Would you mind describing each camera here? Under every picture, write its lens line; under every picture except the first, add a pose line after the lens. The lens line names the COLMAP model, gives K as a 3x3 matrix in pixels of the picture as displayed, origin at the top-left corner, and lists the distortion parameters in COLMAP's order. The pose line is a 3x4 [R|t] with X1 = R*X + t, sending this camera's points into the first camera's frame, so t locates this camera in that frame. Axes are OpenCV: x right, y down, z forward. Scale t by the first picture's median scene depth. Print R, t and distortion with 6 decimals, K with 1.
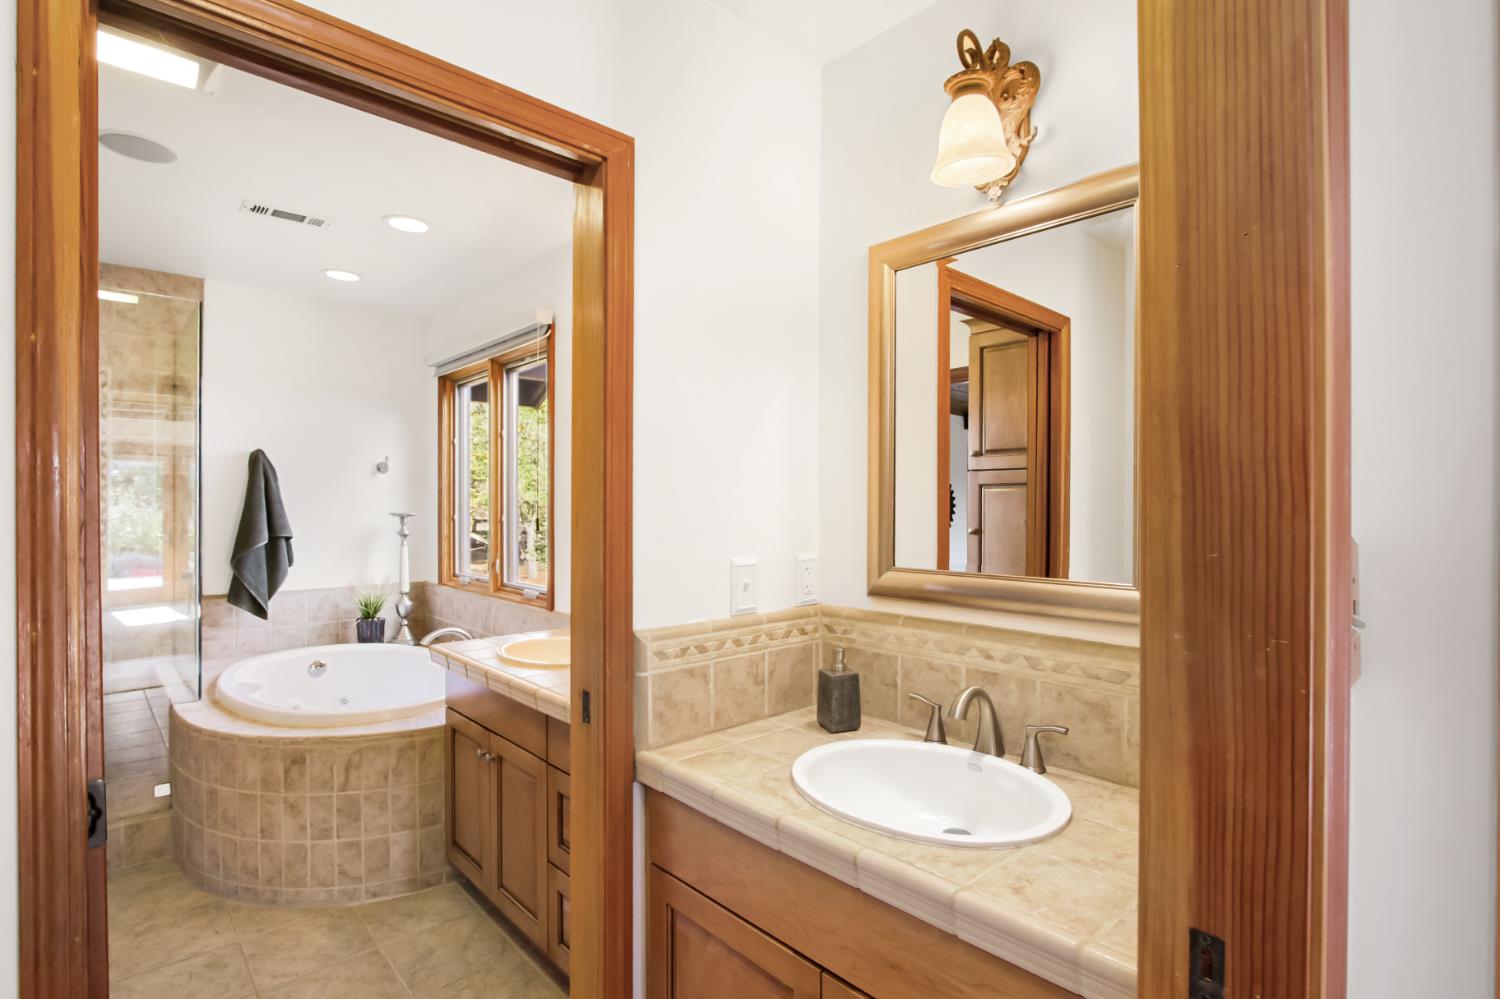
lens RADIAL K [[719.7, 0, 743.4], [0, 719.7, 494.7], [0, 0, 1]] dist [-0.031881, 0.000160]
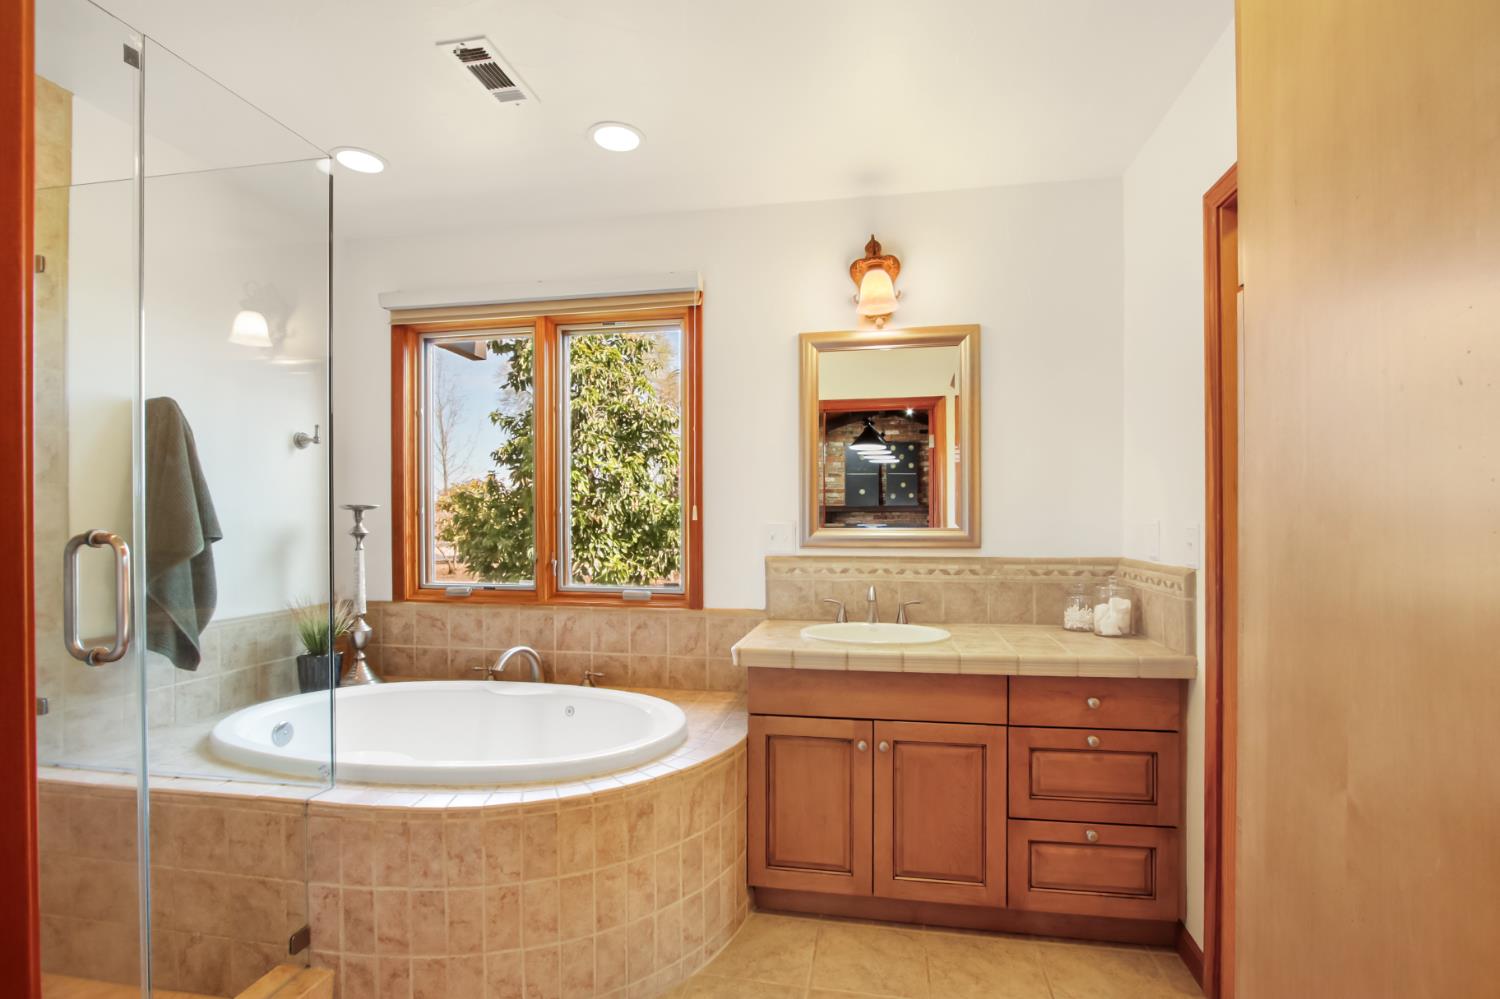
lens RADIAL K [[719.7, 0, 746.9], [0, 719.7, 513.4], [0, 0, 1]] dist [-0.031881, 0.000160]
pose [[0.805237, 0.001237, 0.592952, -0.994443], [-0.004954, 0.999977, 0.004643, 0.048787], [-0.592932, -0.006676, 0.805225, 0.311432]]
